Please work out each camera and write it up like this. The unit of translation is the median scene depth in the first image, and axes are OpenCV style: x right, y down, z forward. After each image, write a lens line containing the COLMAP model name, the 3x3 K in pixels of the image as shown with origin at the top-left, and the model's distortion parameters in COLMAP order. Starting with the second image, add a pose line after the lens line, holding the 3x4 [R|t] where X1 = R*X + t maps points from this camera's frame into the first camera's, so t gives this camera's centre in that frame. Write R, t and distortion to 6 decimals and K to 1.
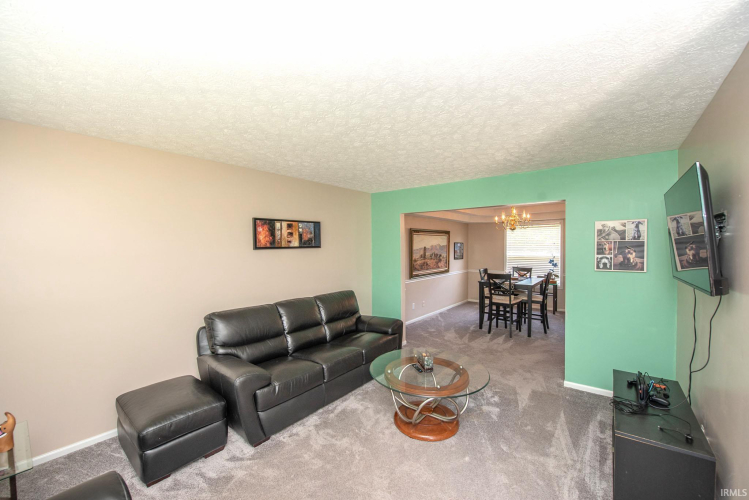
lens RADIAL K [[297.4, 0, 374.9], [0, 297.4, 247.9], [0, 0, 1]] dist [-0.016377, -0.000525]
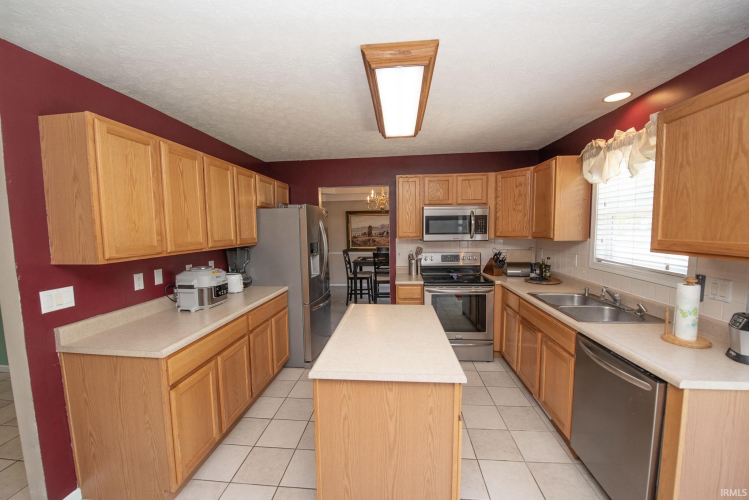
lens RADIAL K [[297.4, 0, 373.9], [0, 297.4, 251.6], [0, 0, 1]] dist [-0.016377, -0.000525]
pose [[0.552669, 0.056904, -0.831456, 1.153238], [0.009007, 0.997200, 0.074233, 0.011216], [0.833352, -0.048515, 0.550609, 0.382108]]
